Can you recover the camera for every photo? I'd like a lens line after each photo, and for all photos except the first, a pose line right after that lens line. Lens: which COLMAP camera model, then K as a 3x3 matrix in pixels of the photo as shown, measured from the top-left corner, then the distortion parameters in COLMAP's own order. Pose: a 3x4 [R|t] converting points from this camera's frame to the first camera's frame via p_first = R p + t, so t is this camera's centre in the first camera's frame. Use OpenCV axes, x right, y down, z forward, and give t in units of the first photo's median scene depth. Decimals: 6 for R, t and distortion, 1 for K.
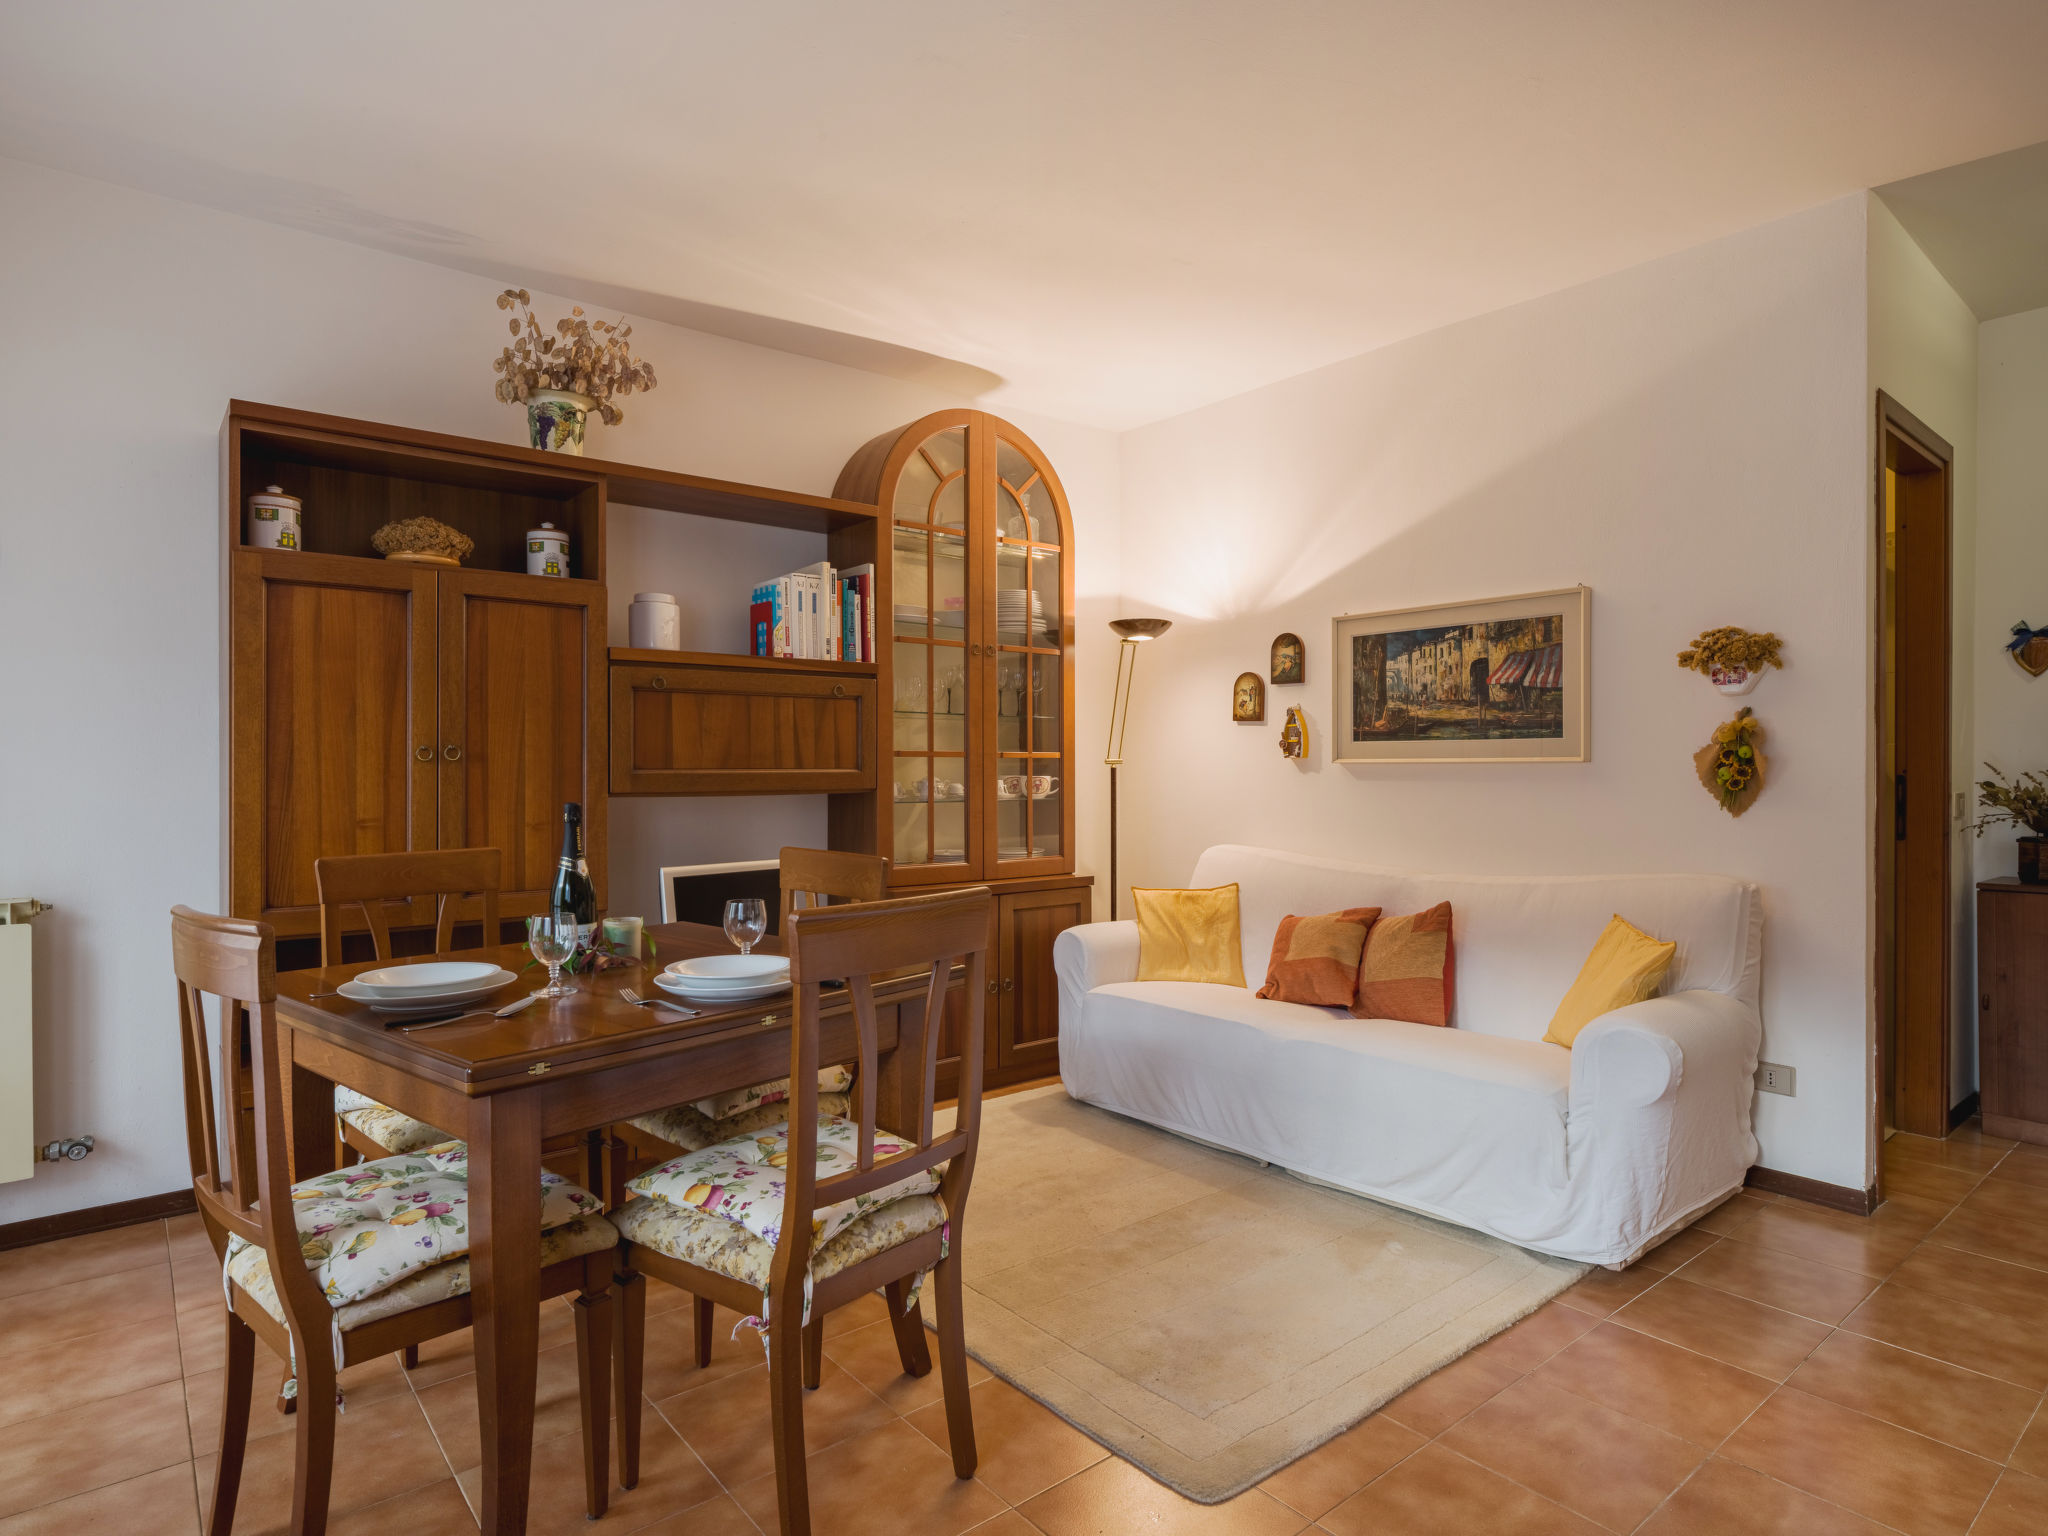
lens RADIAL K [[1130.3, 0, 1072.9], [0, 1130.3, 764.1], [0, 0, 1]] dist [0.001990, 0.000769]
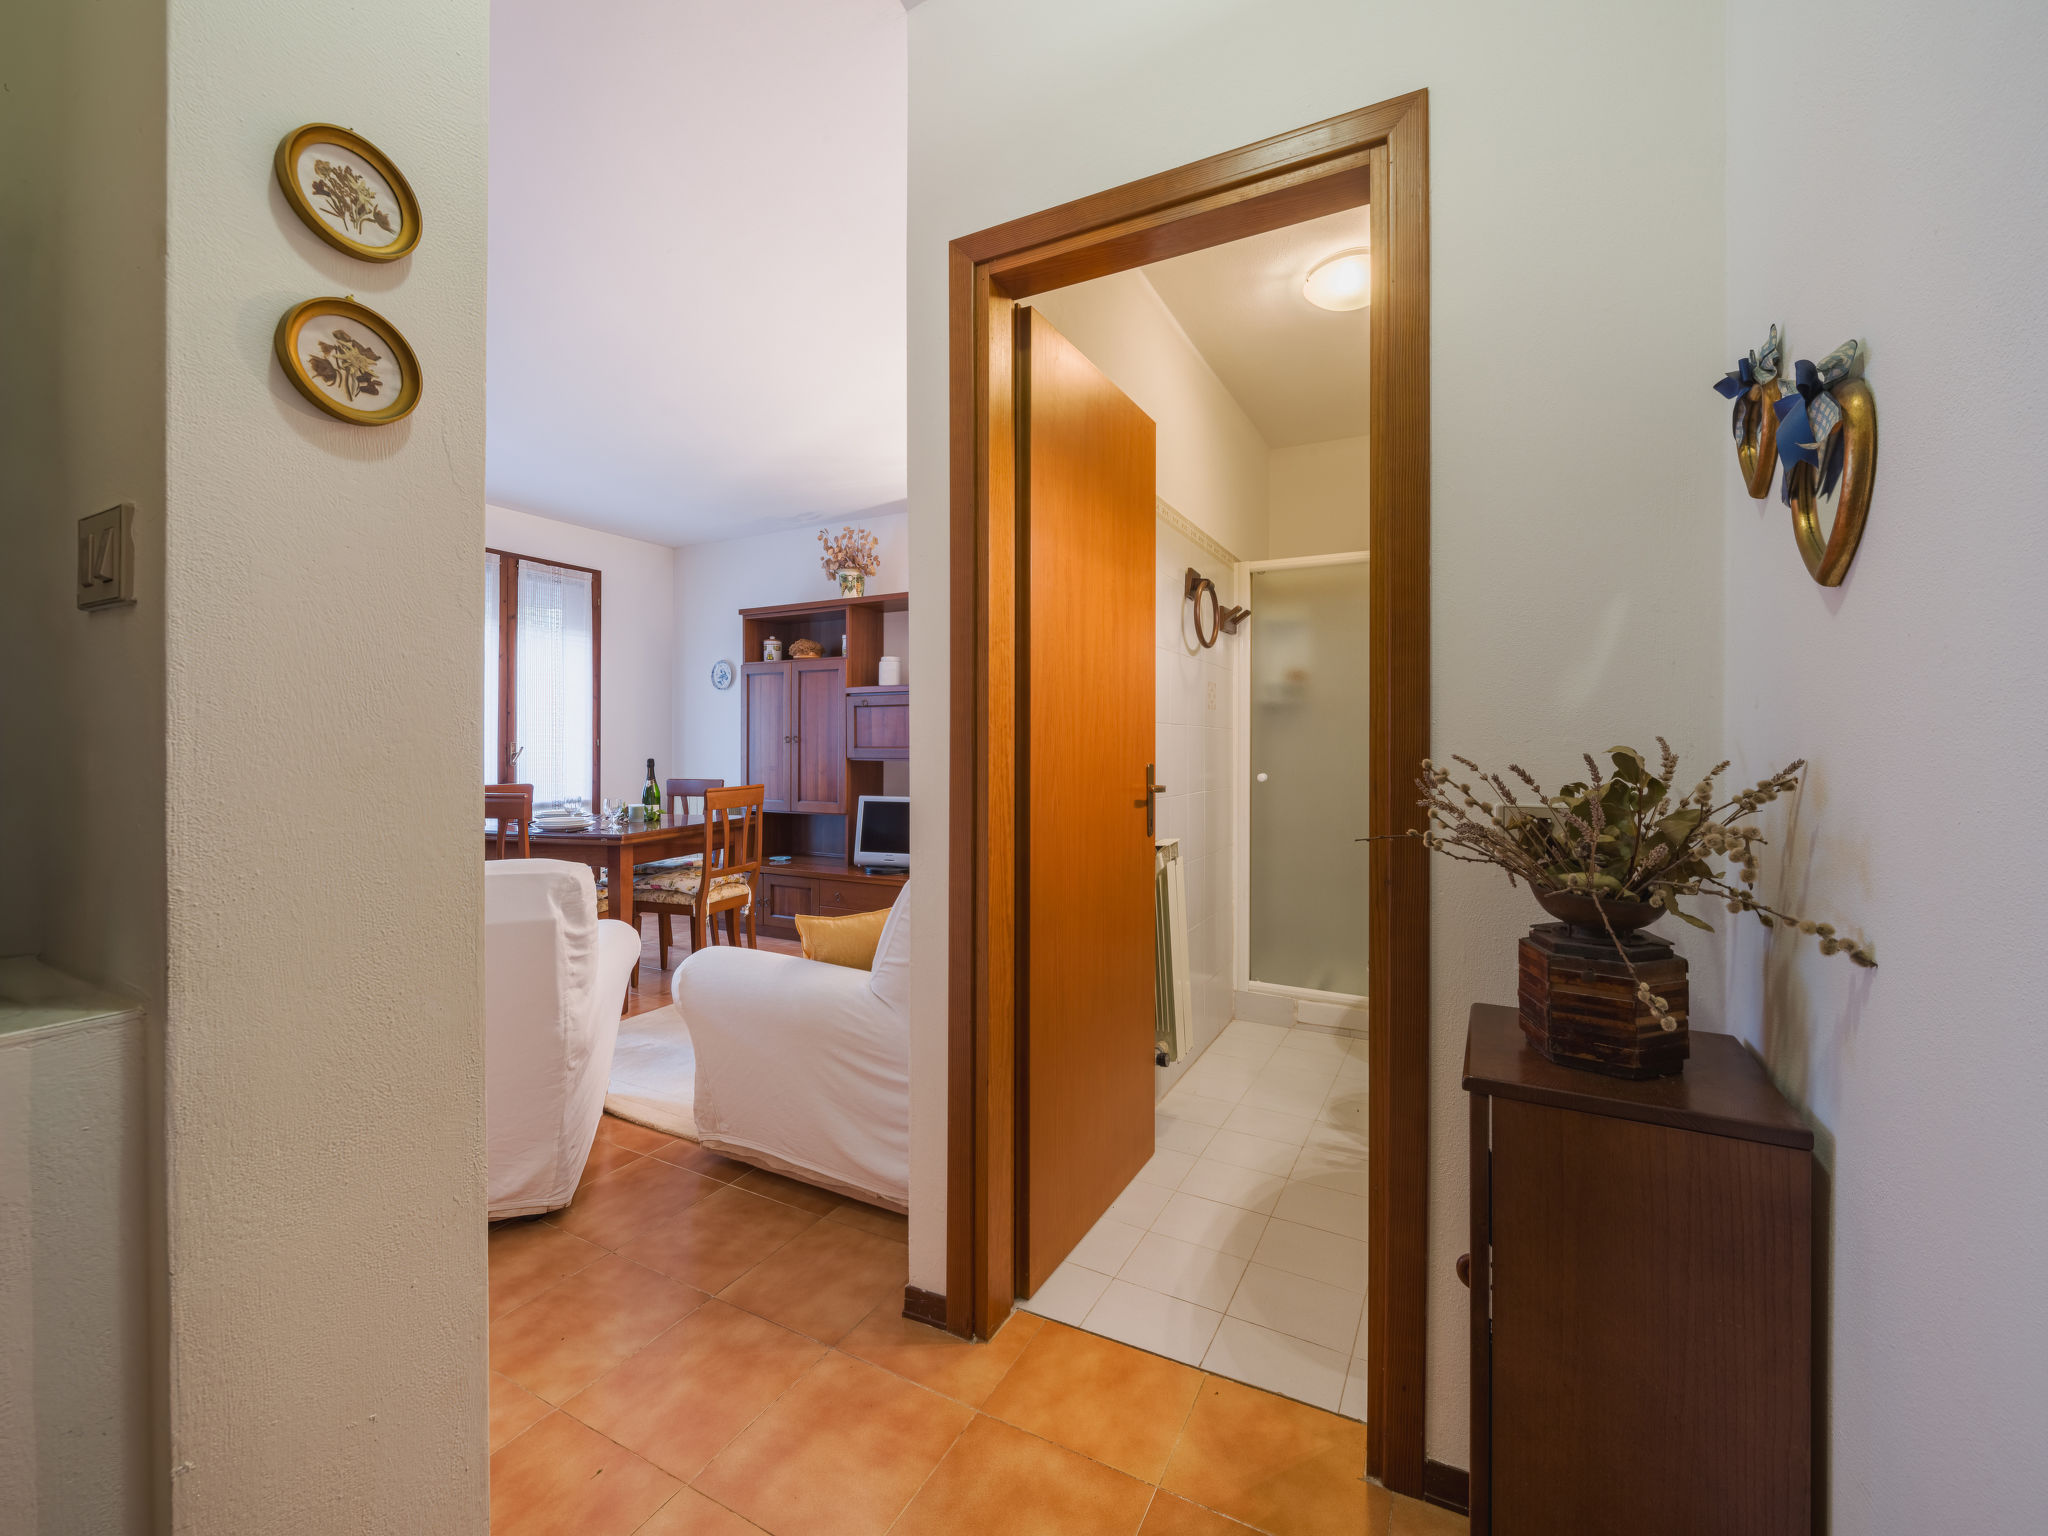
lens RADIAL K [[822.7, 0, 1063.9], [0, 822.7, 750.6], [0, 0, 1]] dist [-0.000754, -0.000079]
pose [[0.382974, 0.009345, -0.923712, 0.998588], [-0.001718, 0.999954, 0.009404, -0.002090], [0.923758, -0.002015, 0.382972, 0.692808]]
